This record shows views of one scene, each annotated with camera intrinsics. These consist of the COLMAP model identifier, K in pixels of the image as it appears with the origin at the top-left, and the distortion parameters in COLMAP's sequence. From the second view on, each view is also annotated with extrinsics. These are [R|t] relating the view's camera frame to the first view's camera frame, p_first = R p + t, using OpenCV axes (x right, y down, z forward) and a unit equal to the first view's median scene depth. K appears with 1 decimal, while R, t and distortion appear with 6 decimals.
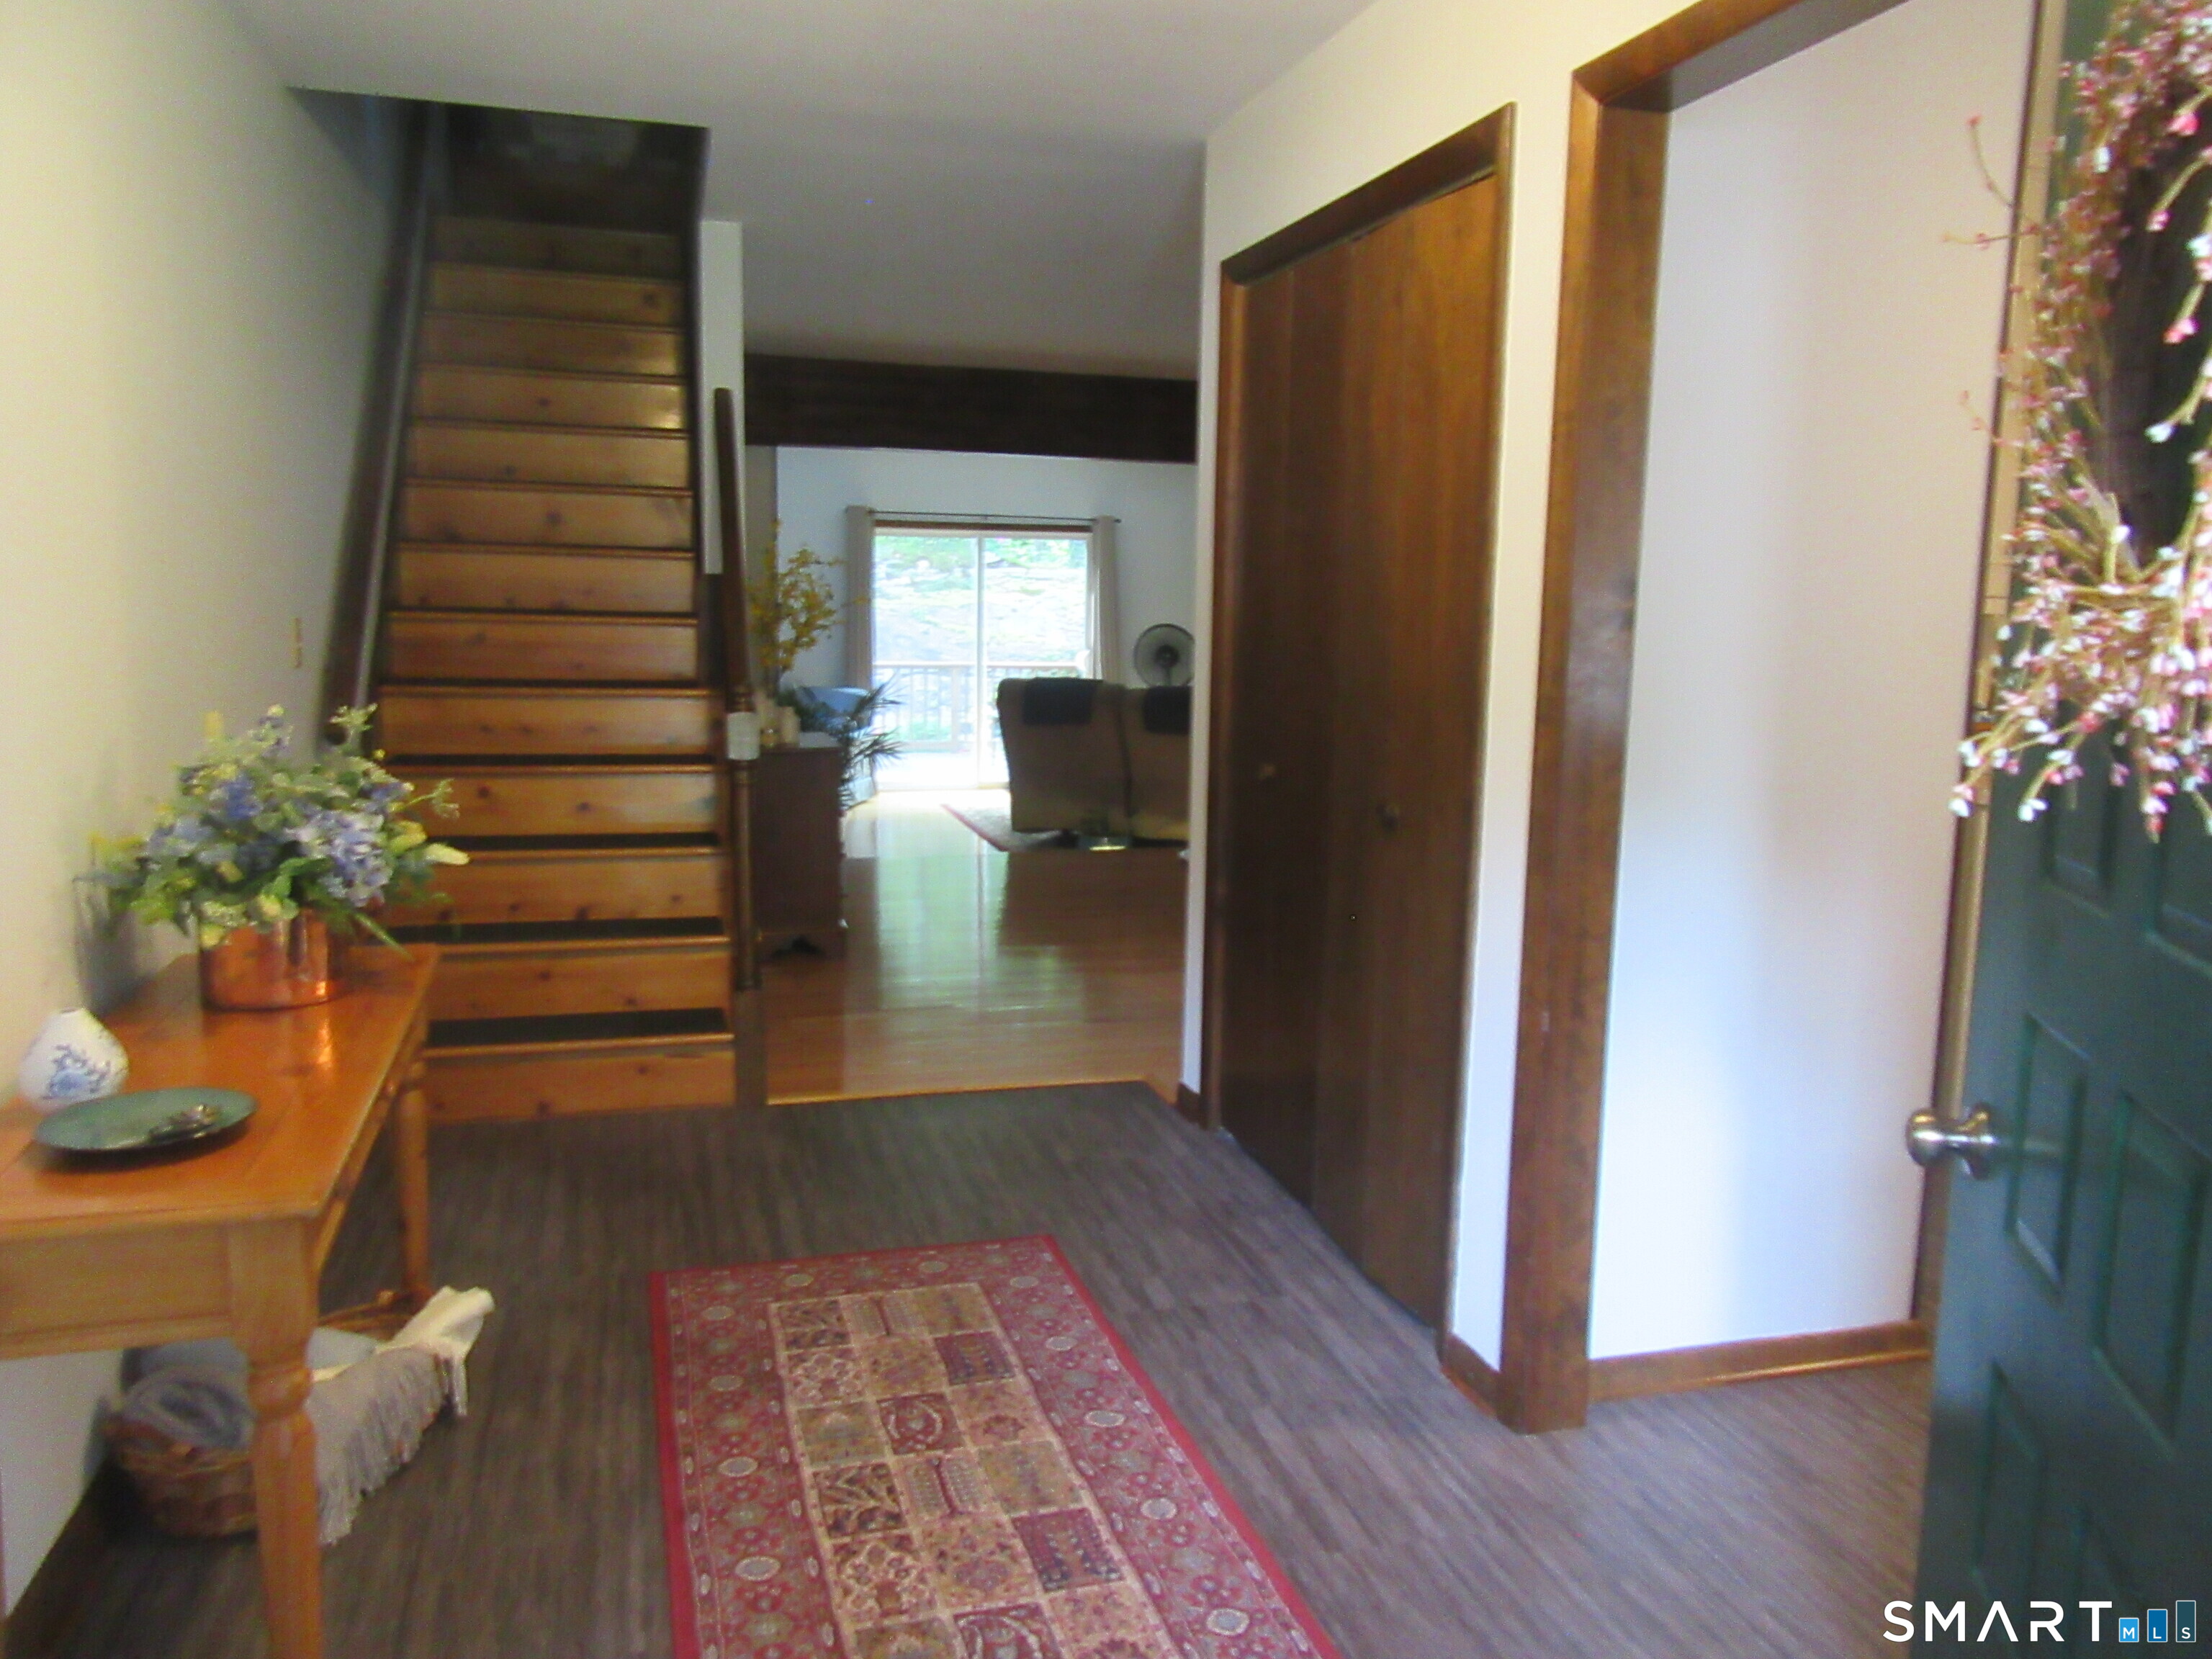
lens RADIAL K [[1649.4, 0, 1106.0], [0, 1649.4, 829.5], [0, 0, 1]] dist [0.001484, 0.001022]
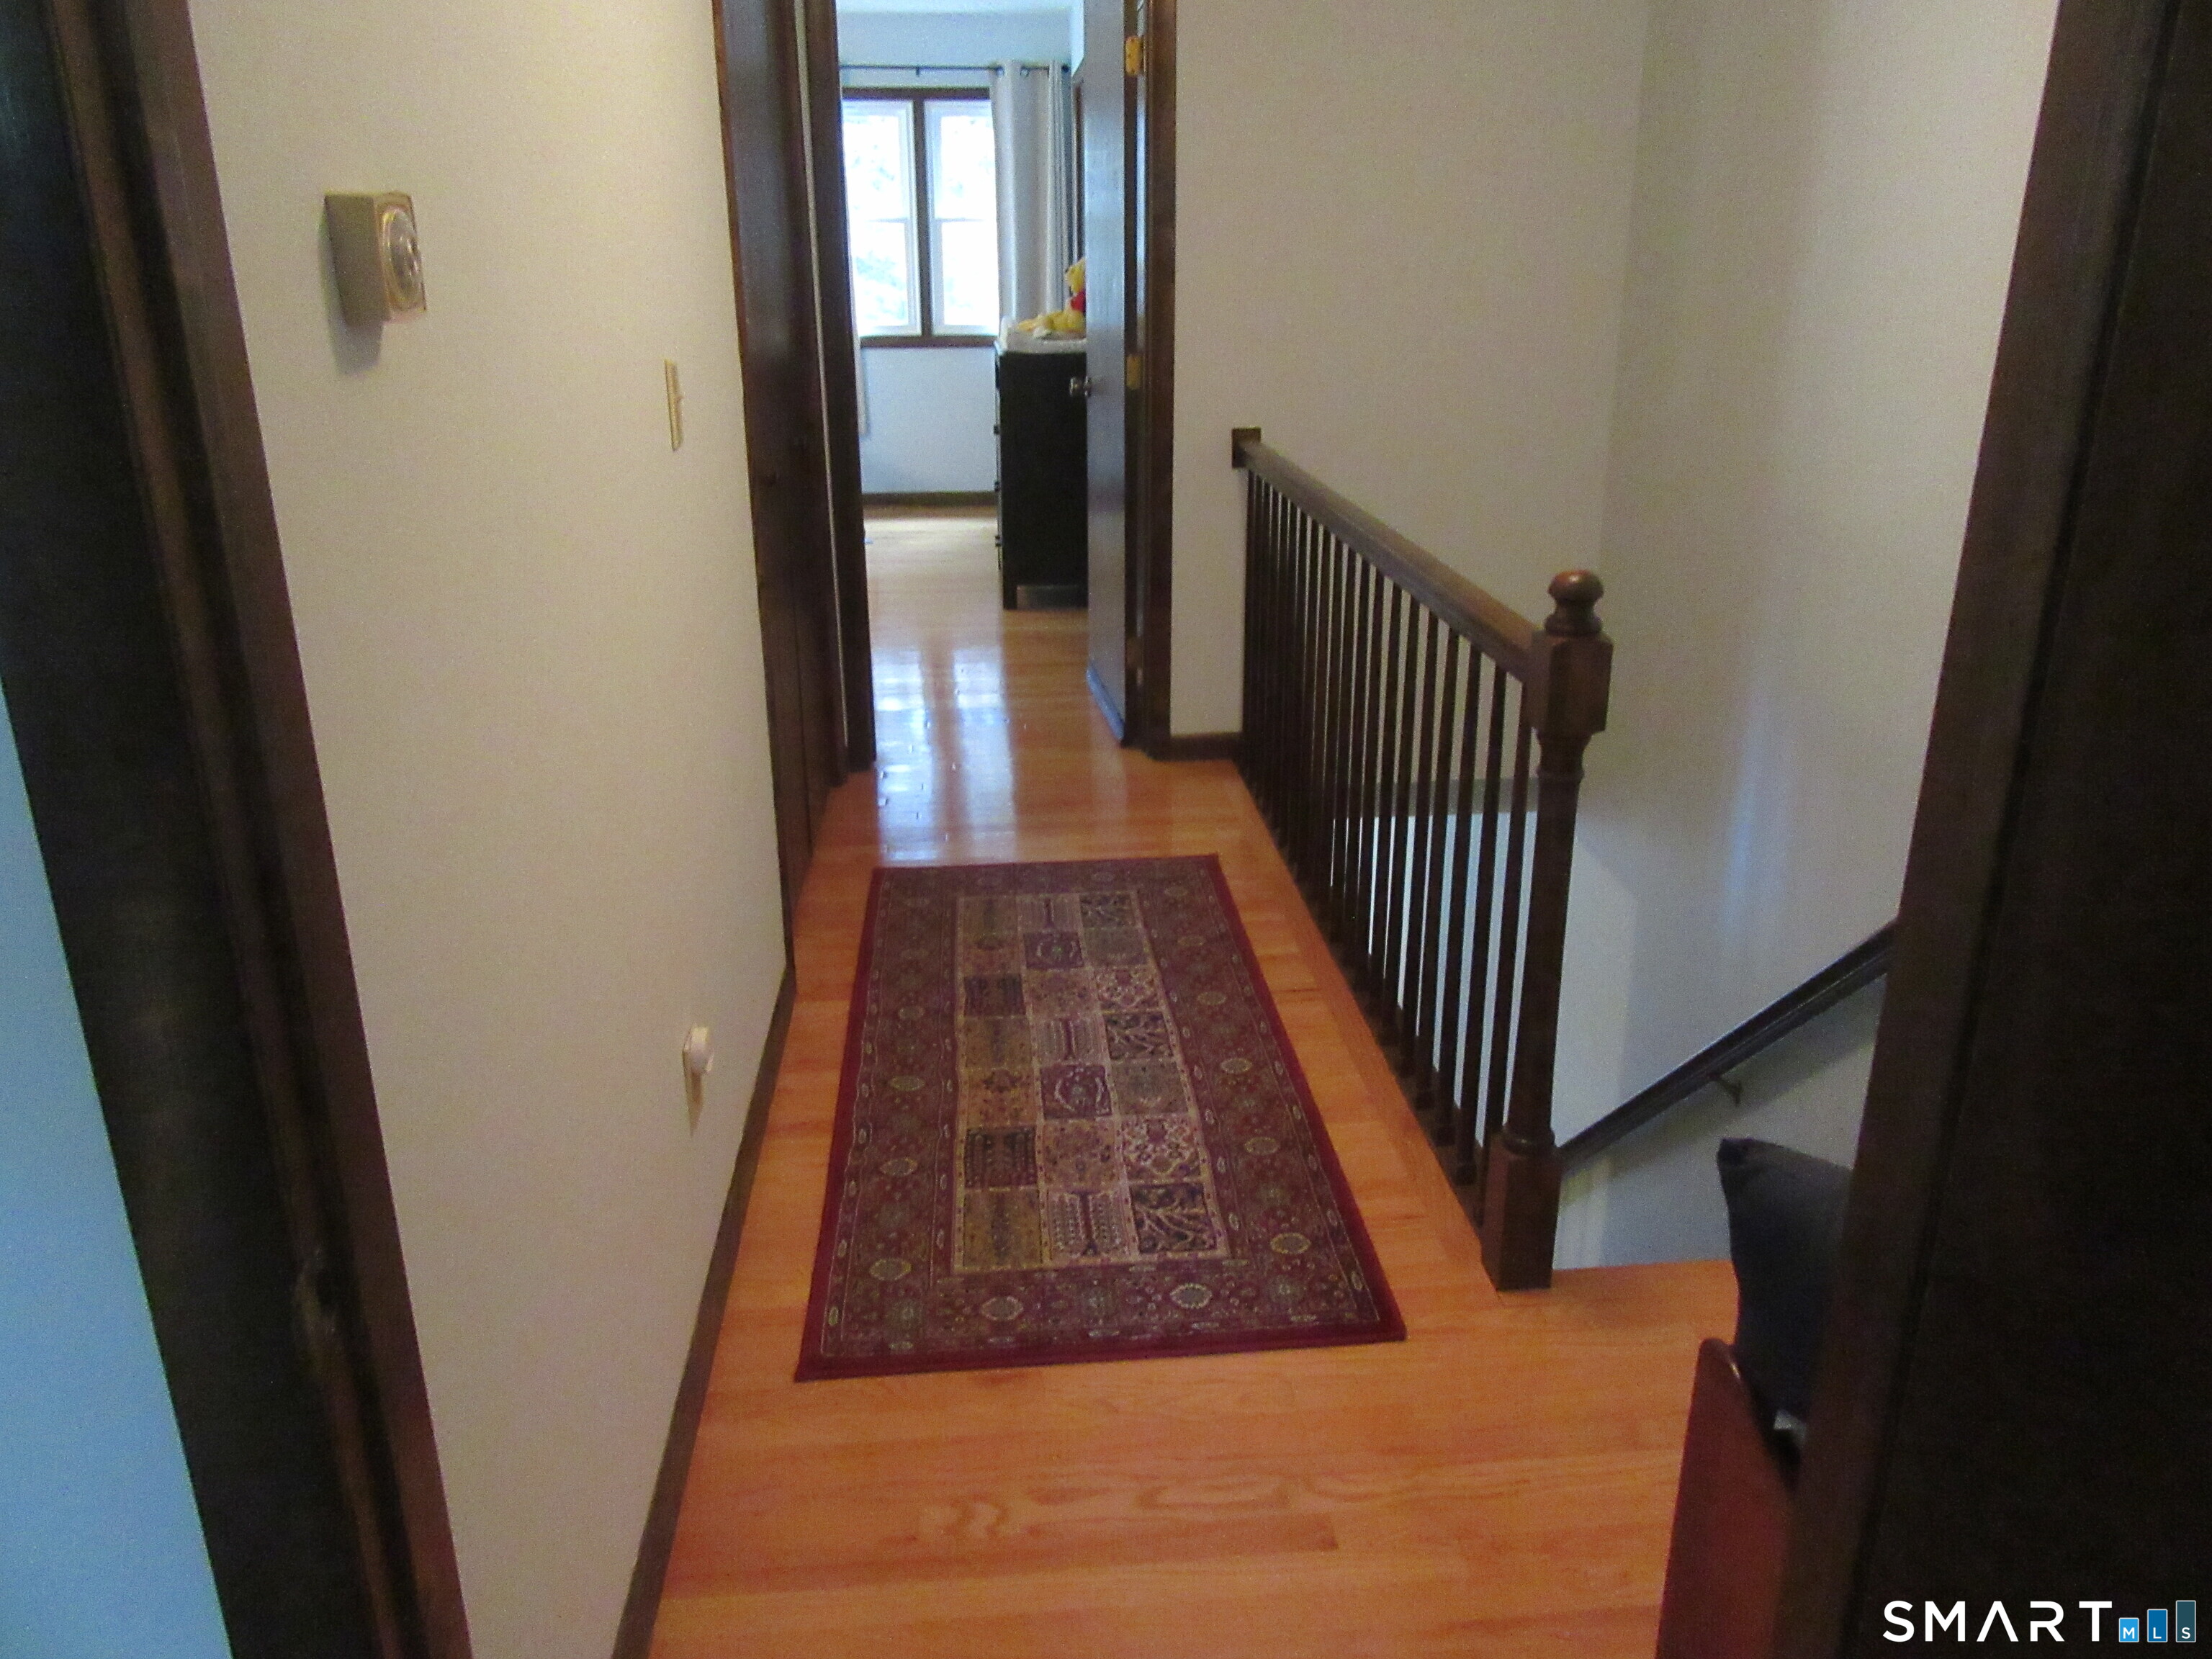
lens RADIAL K [[1649.4, 0, 1106.0], [0, 1649.4, 829.5], [0, 0, 1]] dist [0.001484, 0.001022]
pose [[-0.977186, -0.073233, 0.199360, -0.336684], [0.029509, 0.882752, 0.468911, -0.294542], [-0.210326, 0.464097, -0.860452, 1.852559]]
